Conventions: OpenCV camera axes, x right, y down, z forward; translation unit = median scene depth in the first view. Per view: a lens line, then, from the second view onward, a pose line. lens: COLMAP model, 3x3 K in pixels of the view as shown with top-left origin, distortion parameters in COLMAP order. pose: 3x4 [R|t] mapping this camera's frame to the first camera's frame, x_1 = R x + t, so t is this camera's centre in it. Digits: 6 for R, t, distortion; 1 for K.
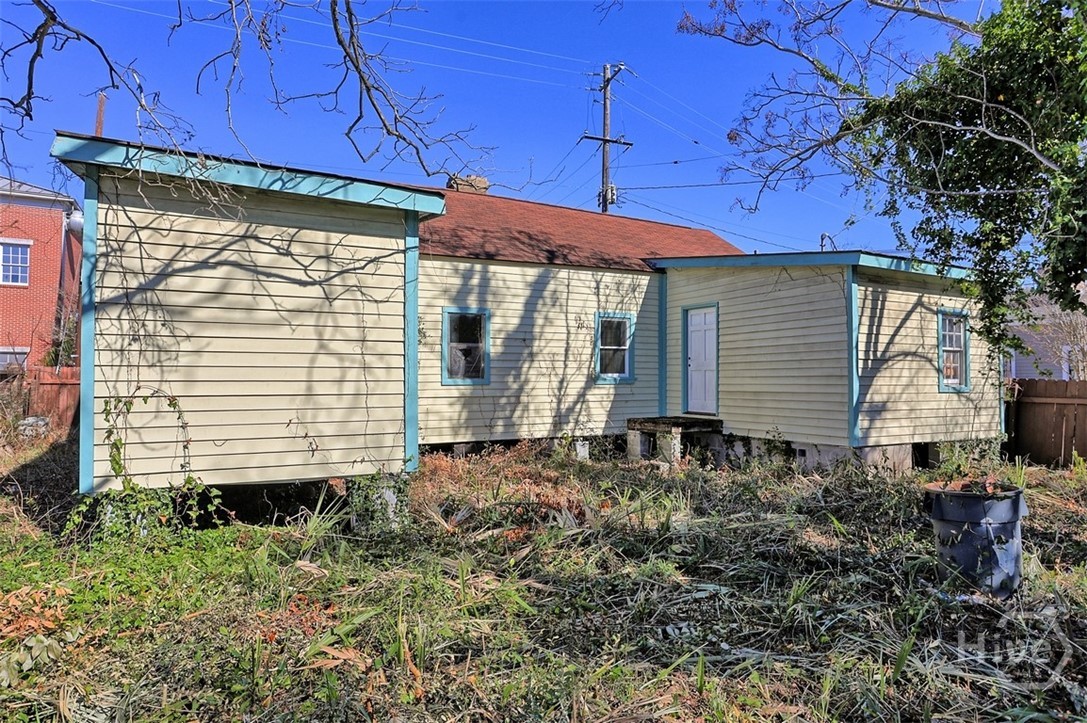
lens RADIAL K [[646.5, 0, 545.1], [0, 646.5, 364.2], [0, 0, 1]] dist [-0.038529, 0.003591]
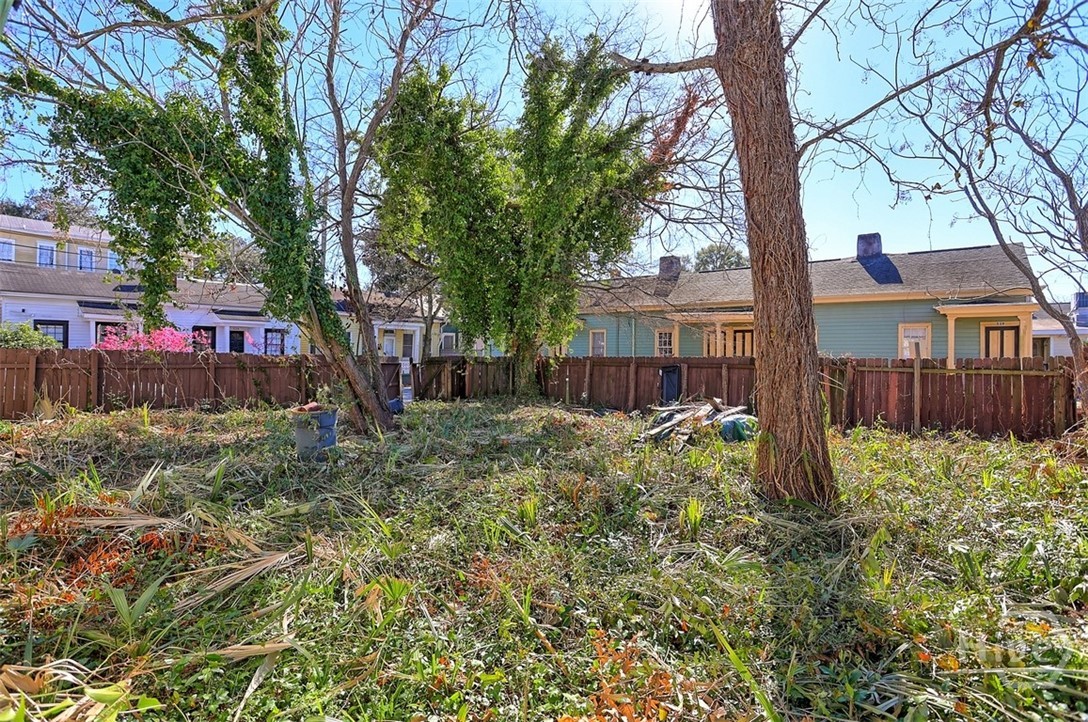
lens RADIAL K [[540.5, 0, 511.0], [0, 540.5, 355.7], [0, 0, 1]] dist [-0.052484, 0.021021]
pose [[-0.370181, -0.010592, 0.928899, -0.466341], [-0.029262, 0.999572, -0.000264, 0.012253], [-0.928499, -0.027279, -0.370332, 0.506465]]
